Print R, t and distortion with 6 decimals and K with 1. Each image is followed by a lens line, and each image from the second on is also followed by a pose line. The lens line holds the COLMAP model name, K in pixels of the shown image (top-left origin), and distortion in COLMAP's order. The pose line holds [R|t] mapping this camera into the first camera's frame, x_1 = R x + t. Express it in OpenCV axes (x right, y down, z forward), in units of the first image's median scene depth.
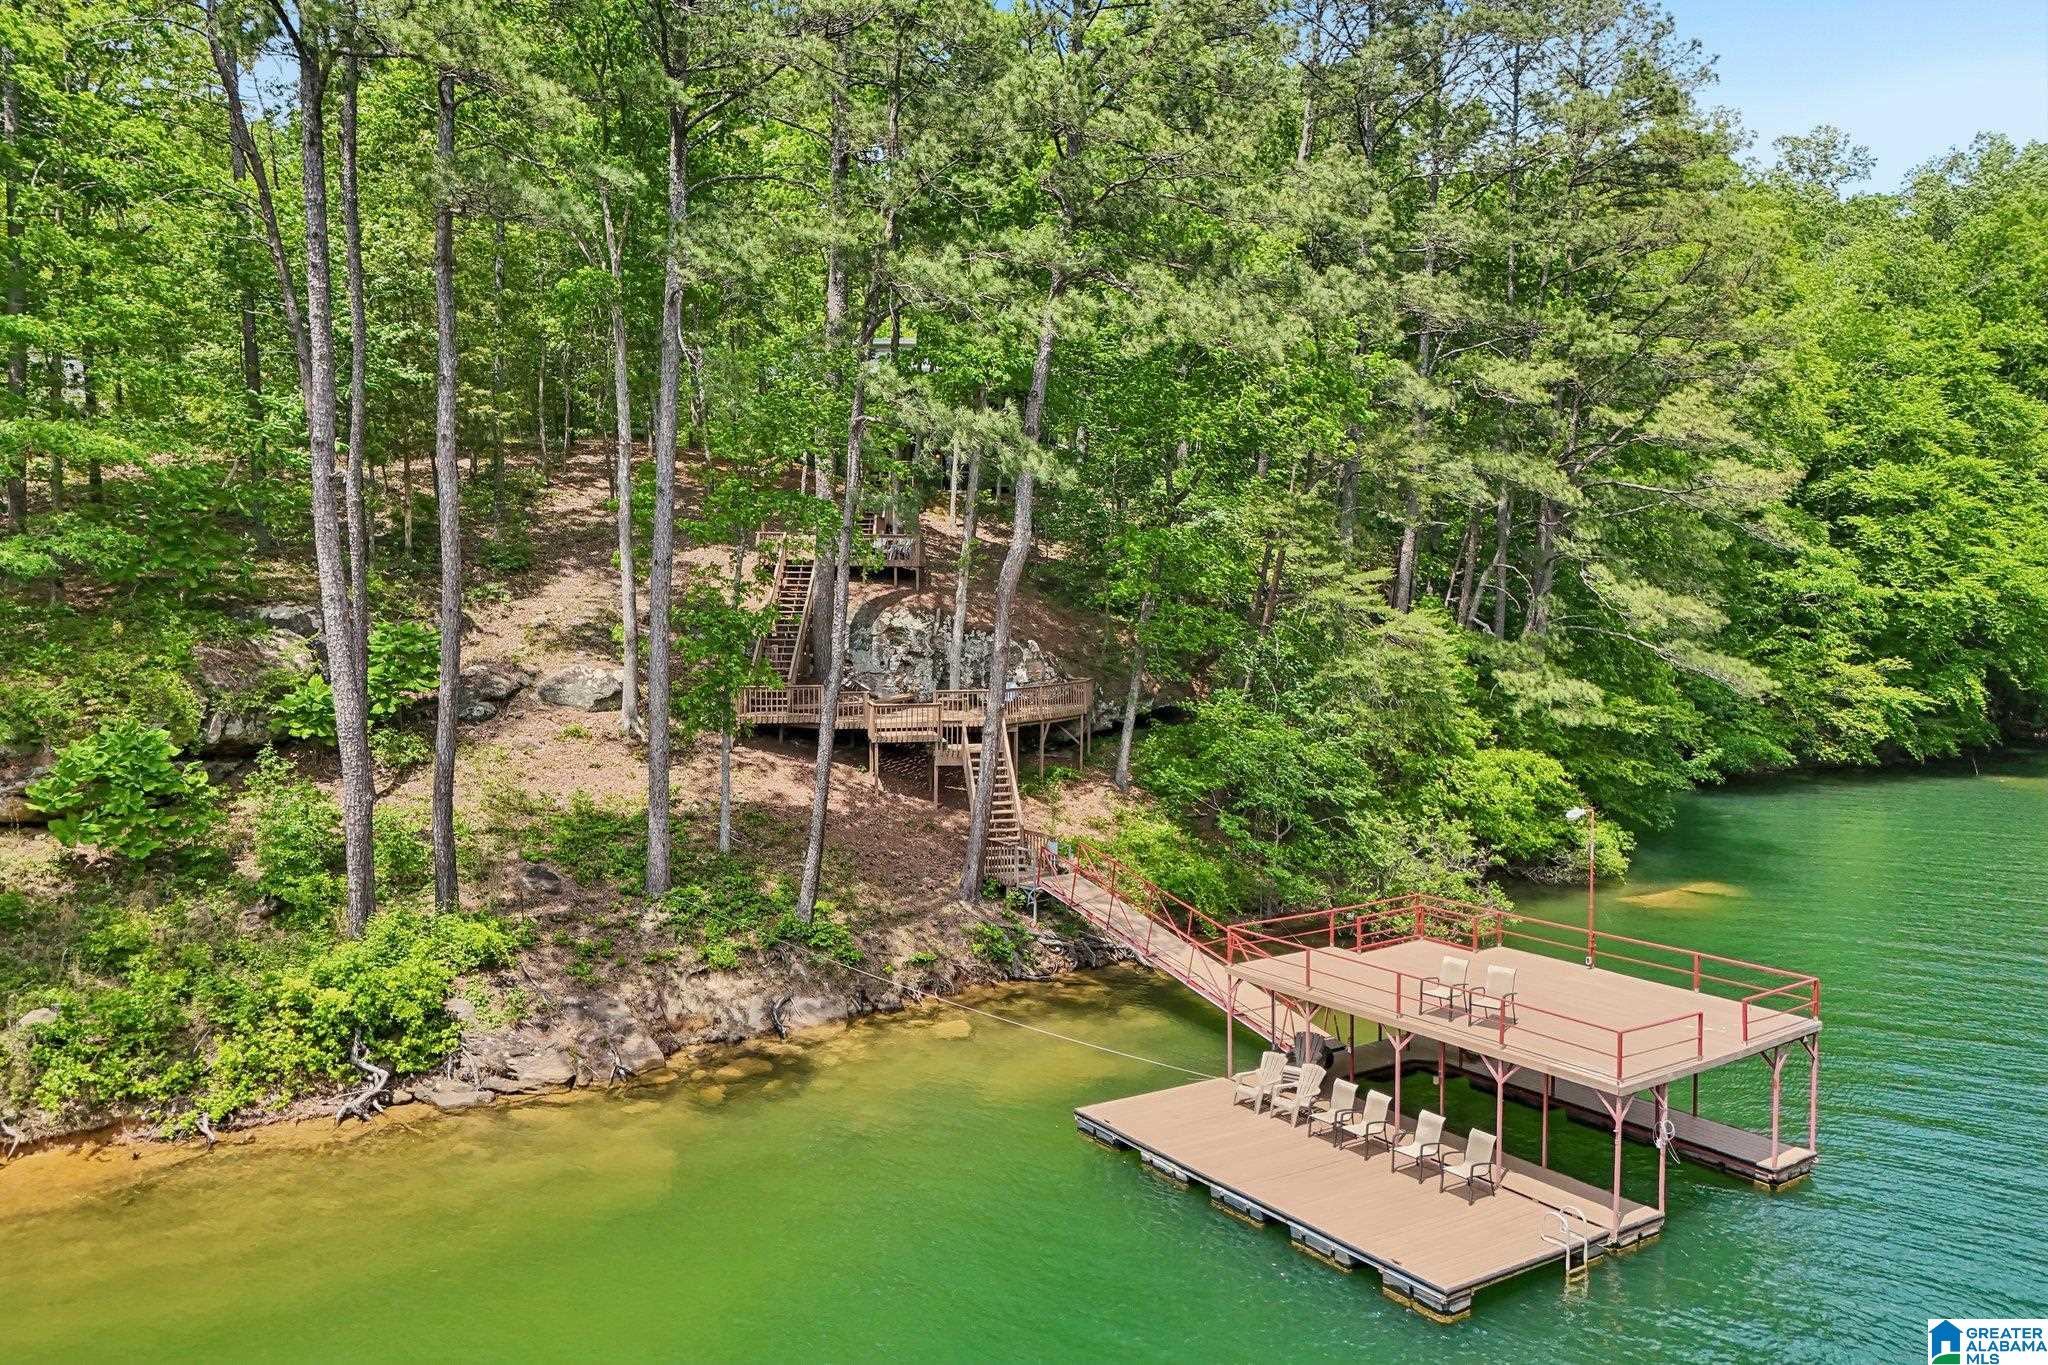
lens RADIAL K [[1492.5, 0, 1029.3], [0, 1492.5, 673.2], [0, 0, 1]] dist [0.073024, -0.058821]
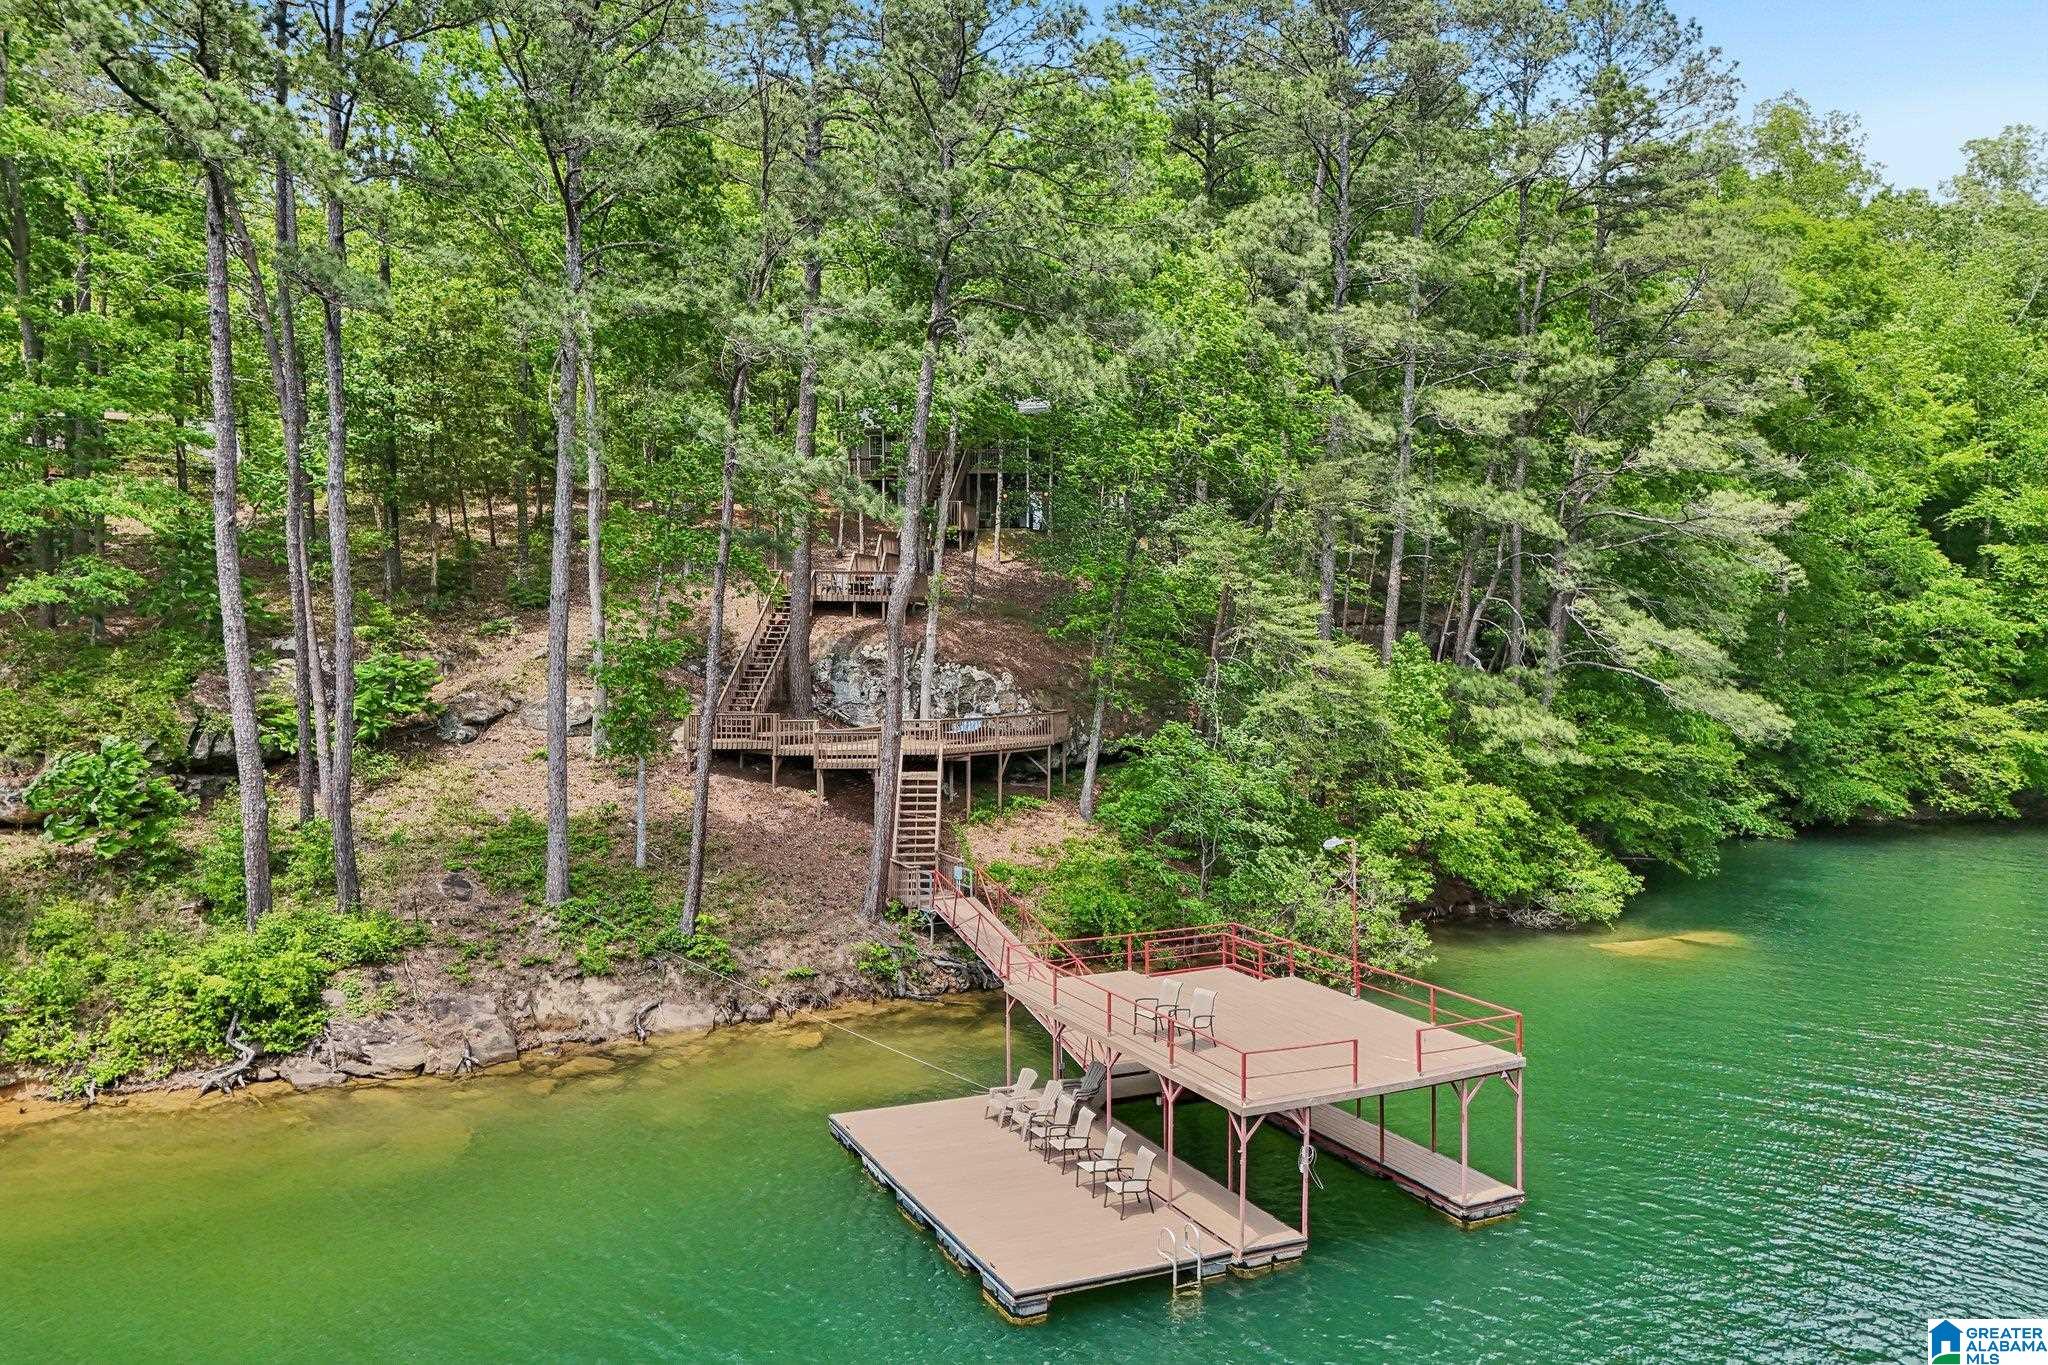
lens RADIAL K [[1492.5, 0, 1013.7], [0, 1492.5, 666.3], [0, 0, 1]] dist [0.073024, -0.058821]
pose [[0.985981, 0.003357, -0.166821, 0.232697], [-0.008516, 0.999507, -0.030220, 0.005970], [0.166637, 0.031217, 0.985524, -0.015671]]
